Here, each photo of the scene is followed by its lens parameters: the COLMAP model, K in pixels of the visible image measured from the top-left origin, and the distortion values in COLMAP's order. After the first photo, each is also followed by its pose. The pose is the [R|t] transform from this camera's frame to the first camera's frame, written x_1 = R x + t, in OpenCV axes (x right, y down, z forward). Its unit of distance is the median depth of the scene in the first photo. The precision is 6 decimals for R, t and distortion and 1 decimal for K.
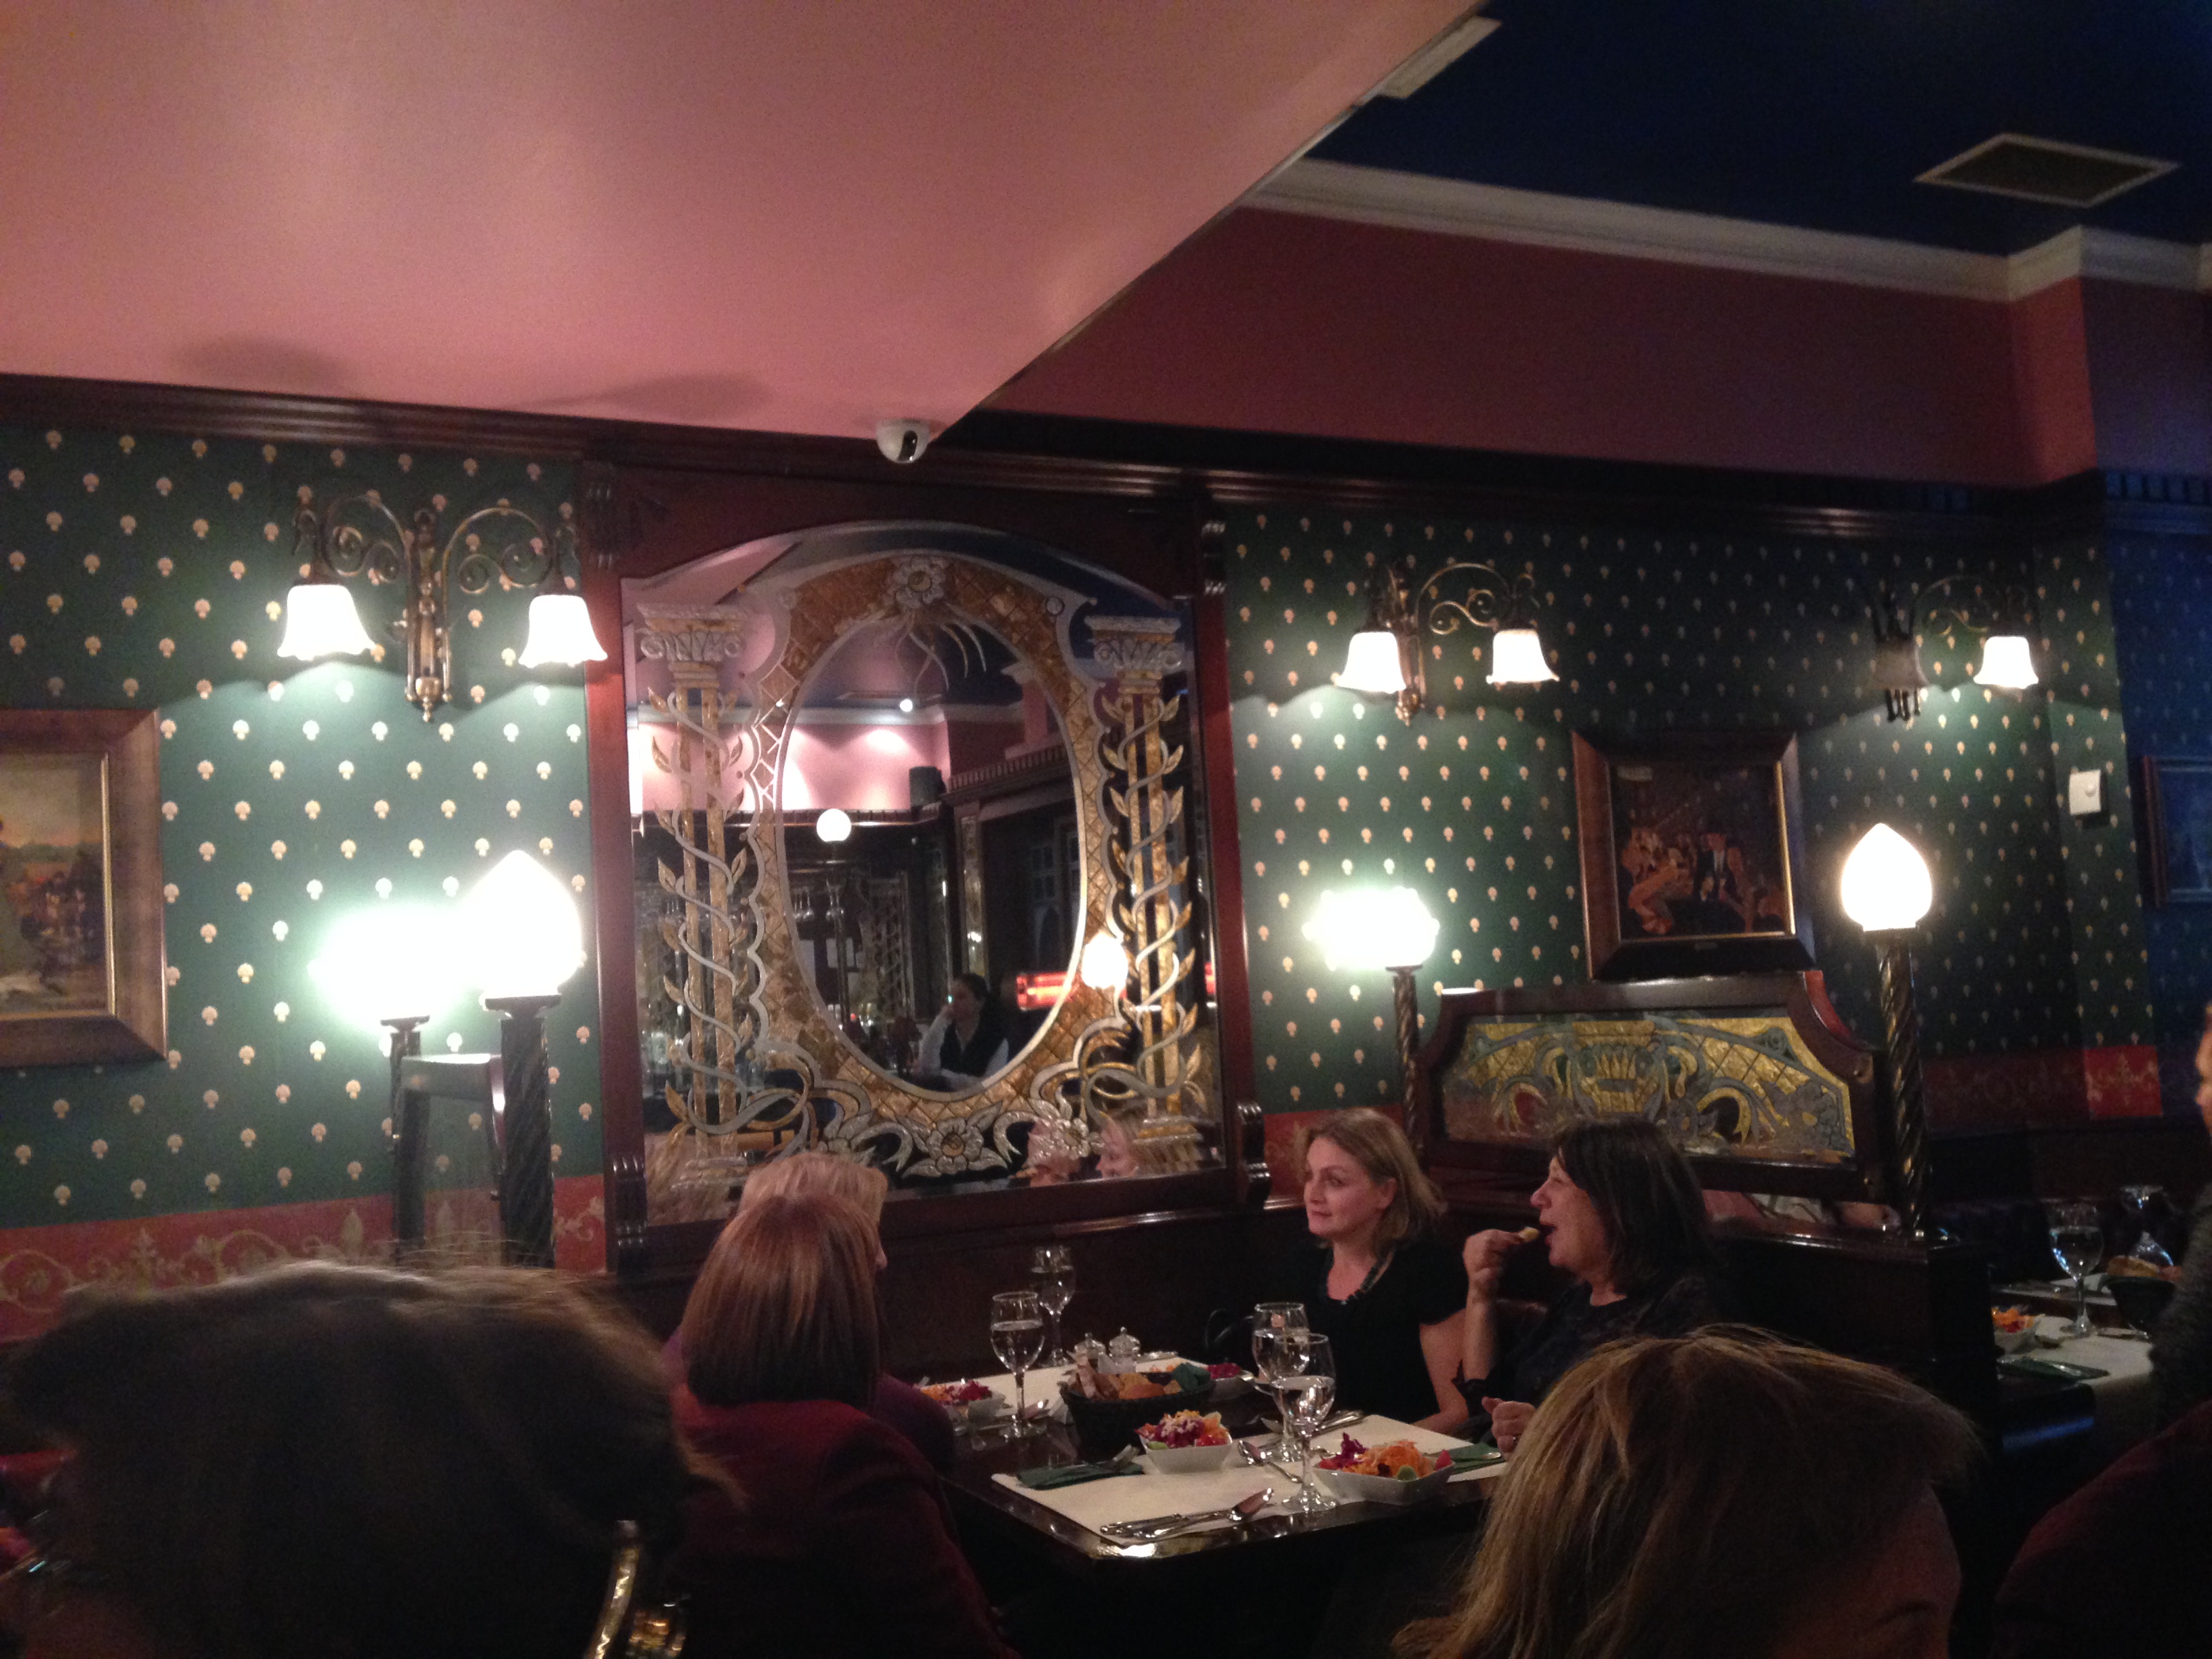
lens RADIAL K [[2002.2, 0, 1106.0], [0, 2002.2, 829.5], [0, 0, 1]] dist [0.134061, -0.226370]
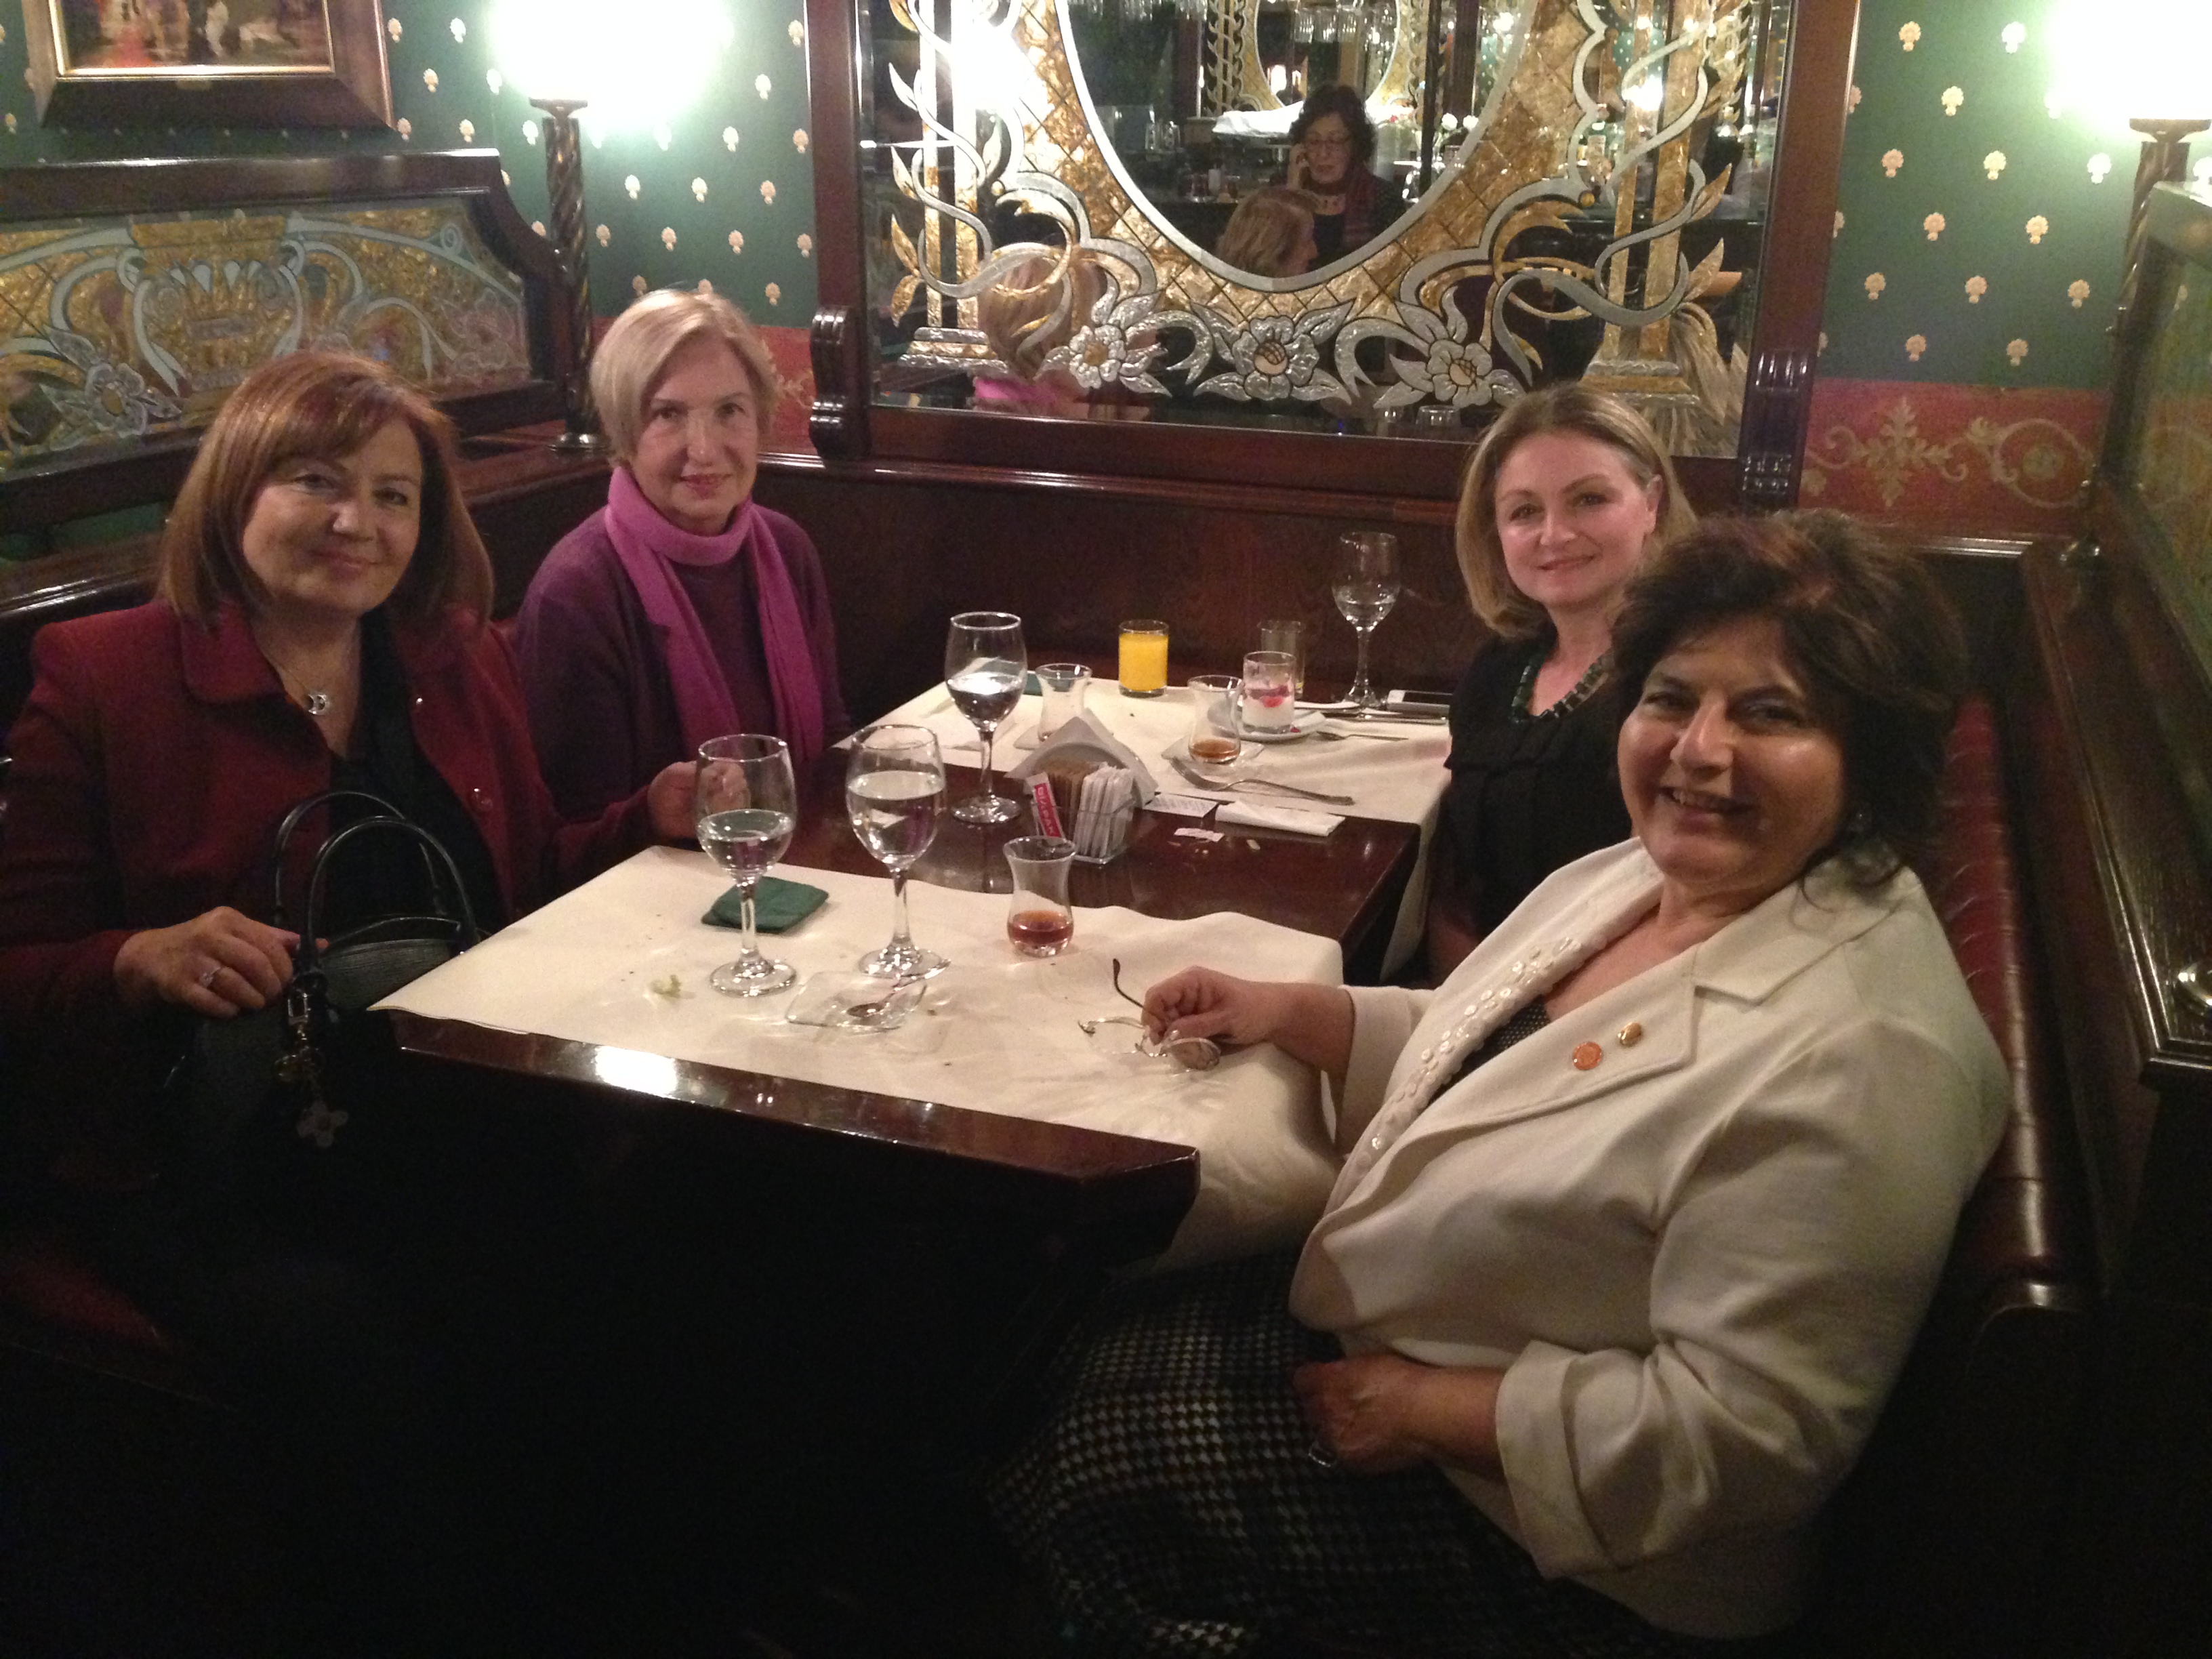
lens RADIAL K [[2002.2, 0, 1106.0], [0, 2002.2, 829.5], [0, 0, 1]] dist [0.134061, -0.226370]
pose [[0.688914, 0.298284, -0.660624, 0.266184], [0.008312, 0.908092, 0.418689, 0.010738], [0.724796, -0.293932, 0.623117, 0.336980]]
